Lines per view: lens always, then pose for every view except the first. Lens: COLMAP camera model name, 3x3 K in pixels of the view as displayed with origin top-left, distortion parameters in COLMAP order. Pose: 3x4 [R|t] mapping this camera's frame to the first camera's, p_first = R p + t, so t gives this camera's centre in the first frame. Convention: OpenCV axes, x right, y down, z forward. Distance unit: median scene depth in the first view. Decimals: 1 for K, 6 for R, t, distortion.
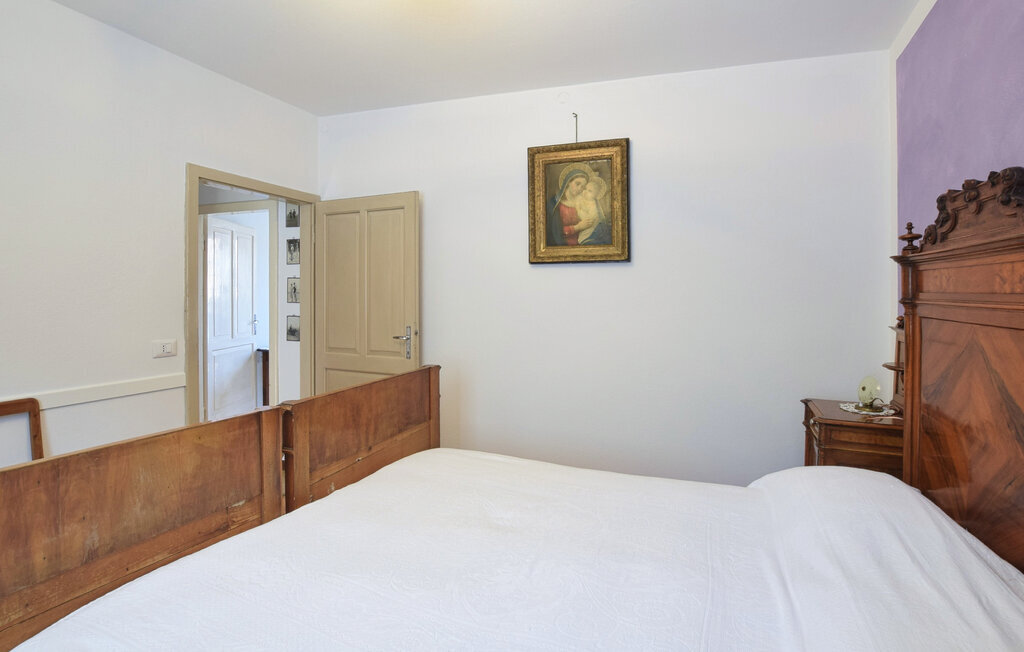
lens RADIAL K [[519.0, 0, 510.2], [0, 519.0, 298.6], [0, 0, 1]] dist [-0.000417, 0.000055]
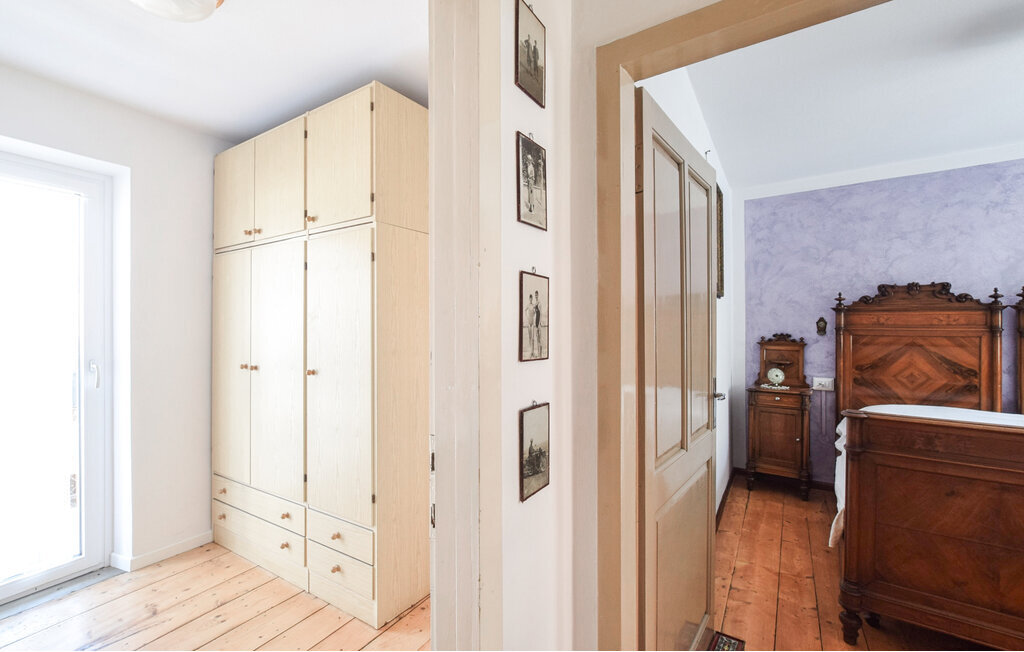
lens RADIAL K [[463.4, 0, 513.5], [0, 463.4, 324.7], [0, 0, 1]] dist [-0.015884, 0.007258]
pose [[0.187373, 0.000028, 0.982289, -0.860375], [0.012411, 0.999920, -0.002396, -0.014758], [-0.982210, 0.012640, 0.187358, 1.231913]]
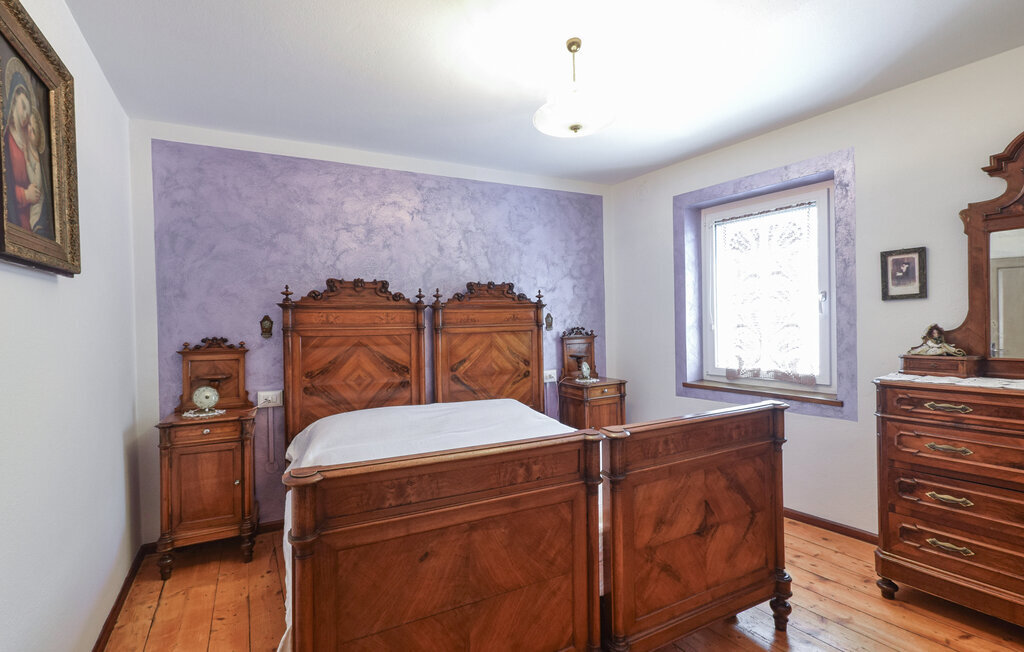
lens RADIAL K [[449.1, 0, 512.0], [0, 449.1, 326.0], [0, 0, 1]] dist [0.002949, 0.000055]
pose [[-0.771461, 0.002633, 0.636271, -0.499382], [0.020696, 0.999566, 0.020956, -0.013795], [-0.635940, 0.029335, -0.771181, 1.055234]]
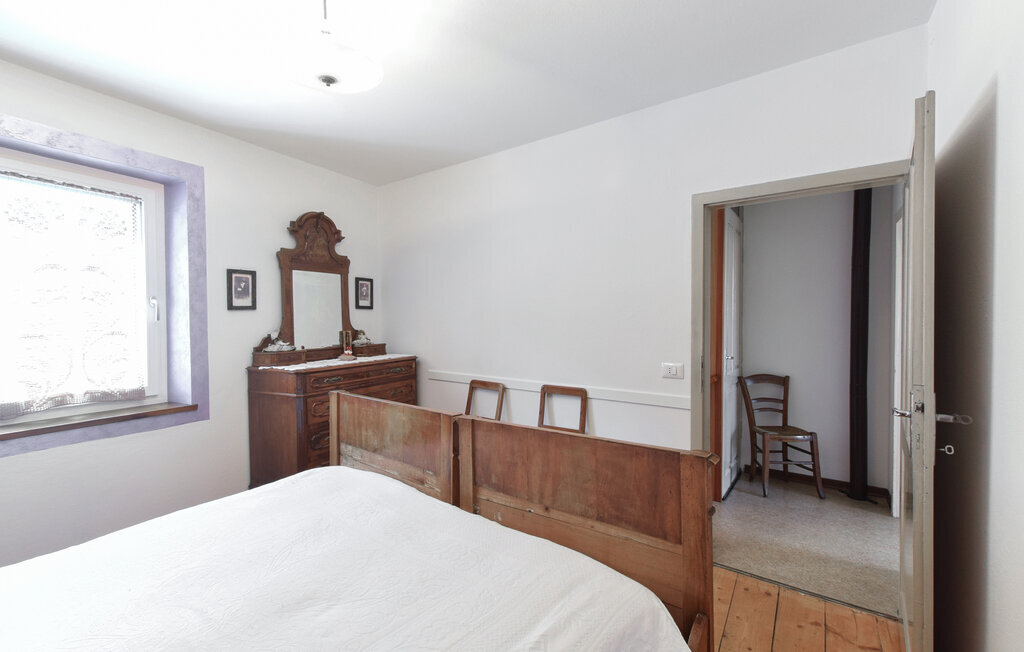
lens RADIAL K [[440.4, 0, 512.0], [0, 440.4, 326.0], [0, 0, 1]] dist [0.023964, -0.014183]
pose [[-0.248954, 0.012960, -0.968429, 0.312184], [-0.005367, 0.999877, 0.014760, -0.011908], [0.968501, 0.008872, -0.248853, 0.809396]]
